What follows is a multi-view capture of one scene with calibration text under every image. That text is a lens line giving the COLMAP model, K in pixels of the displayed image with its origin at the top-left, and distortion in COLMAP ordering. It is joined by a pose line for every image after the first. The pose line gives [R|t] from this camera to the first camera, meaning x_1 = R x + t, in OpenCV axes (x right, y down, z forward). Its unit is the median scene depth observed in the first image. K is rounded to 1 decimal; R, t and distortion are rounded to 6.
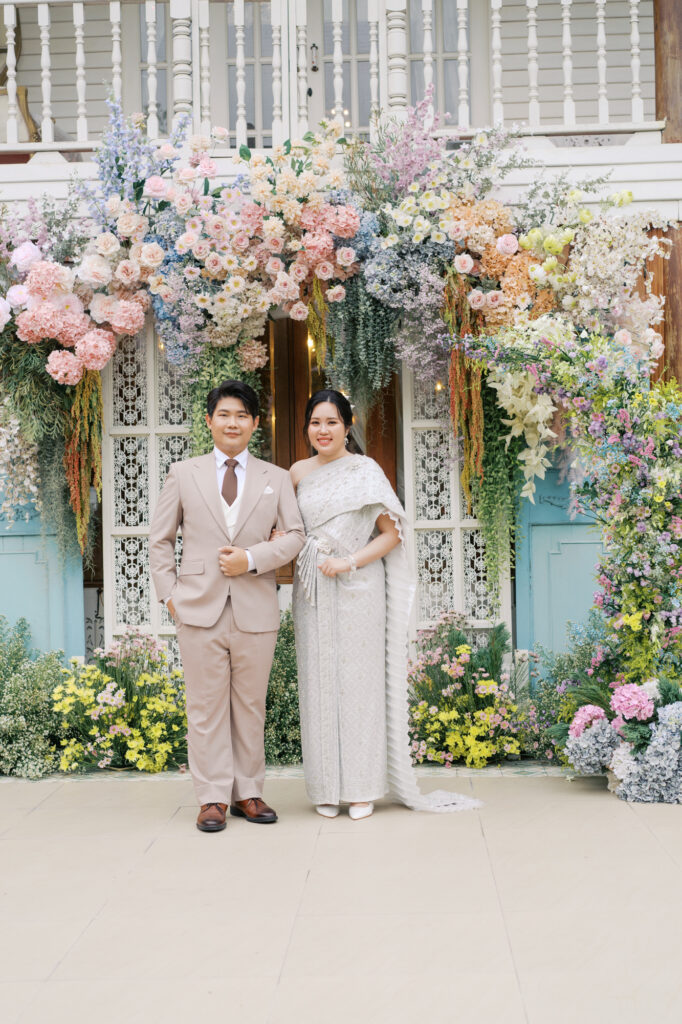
lens RADIAL K [[1568.4, 0, 341.0], [0, 1568.4, 512.0], [0, 0, 1]] dist [-0.016619, -0.013214]
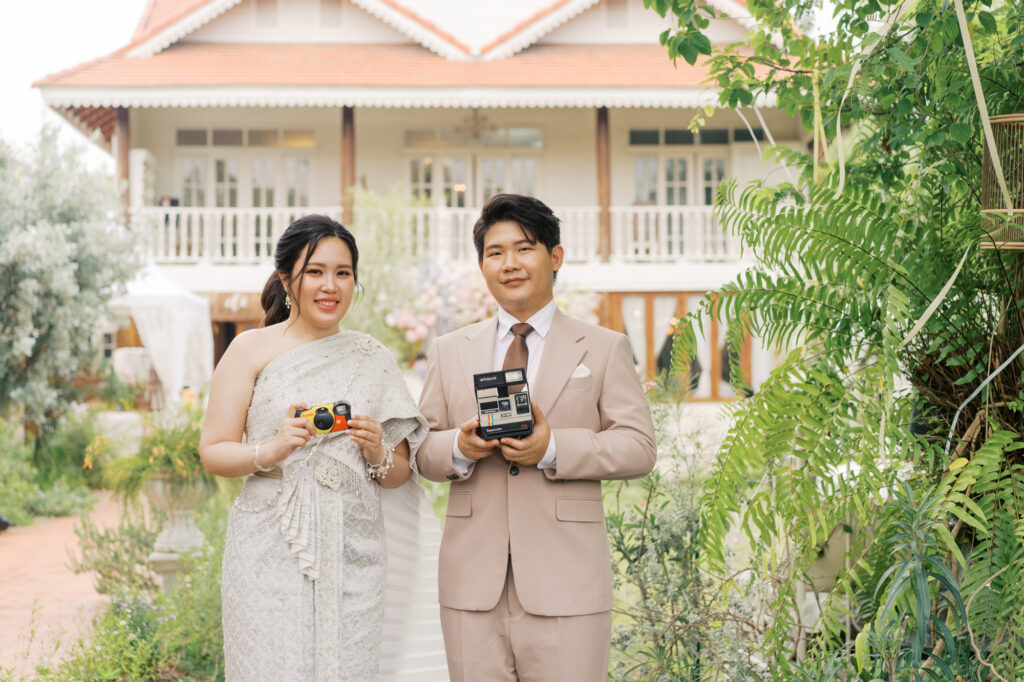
lens RADIAL K [[1568.4, 0, 512.0], [0, 1568.4, 341.0], [0, 0, 1]] dist [-0.016619, -0.013214]
pose [[0.994555, 0.014690, 0.103173, -0.303691], [-0.011493, 0.999437, -0.031514, 0.014900], [-0.103577, 0.030157, 0.994164, -2.202923]]
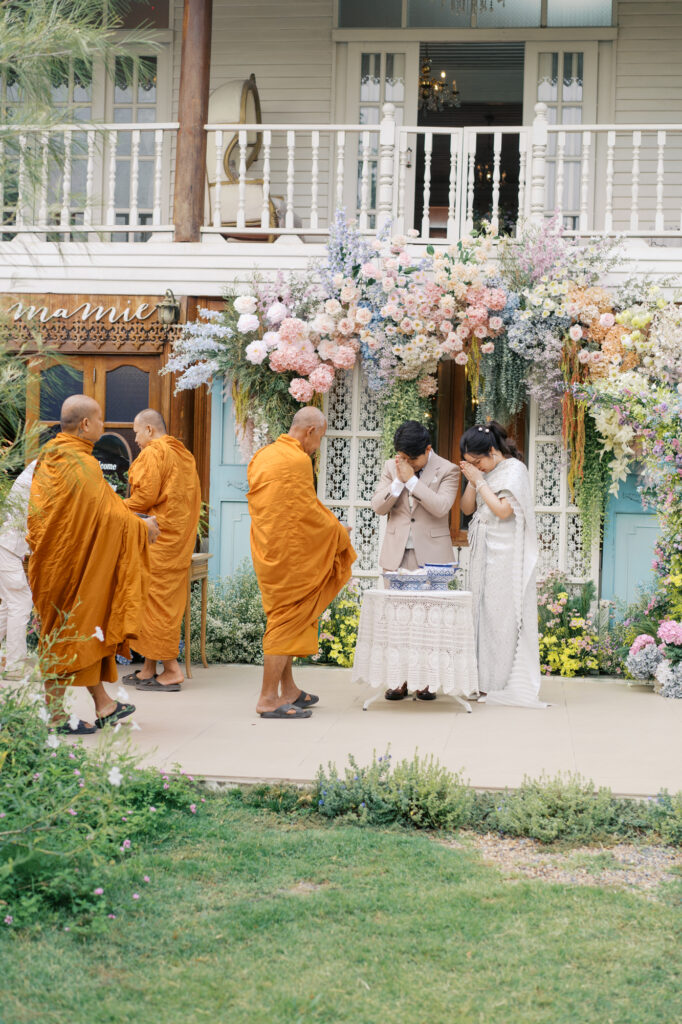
lens RADIAL K [[1568.4, 0, 341.0], [0, 1568.4, 512.0], [0, 0, 1]] dist [-0.016619, -0.013214]
pose [[0.995587, 0.050771, -0.078923, -0.016215], [-0.049791, 0.998657, 0.014339, -0.000554], [0.079545, -0.010346, 0.996778, -0.469978]]
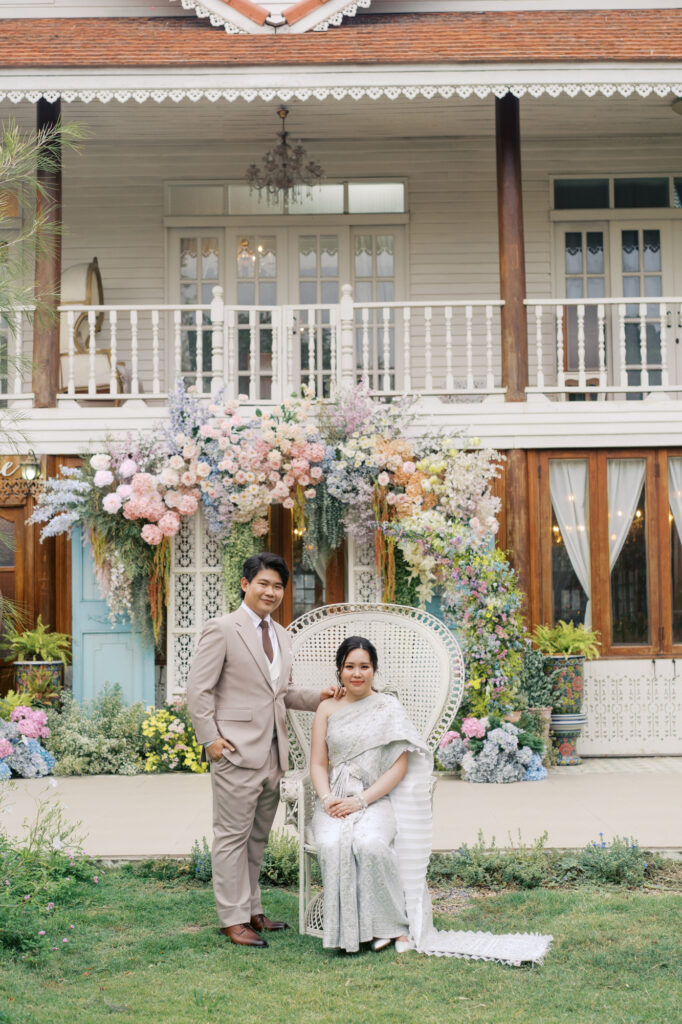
lens RADIAL K [[1580.8, 0, 341.0], [0, 1580.8, 512.0], [0, 0, 1]] dist [0.011765, 0.043520]
pose [[0.999362, 0.012620, 0.033413, -0.027233], [-0.010397, 0.997772, -0.065896, -0.004915], [-0.034171, 0.065506, 0.997267, -0.733516]]
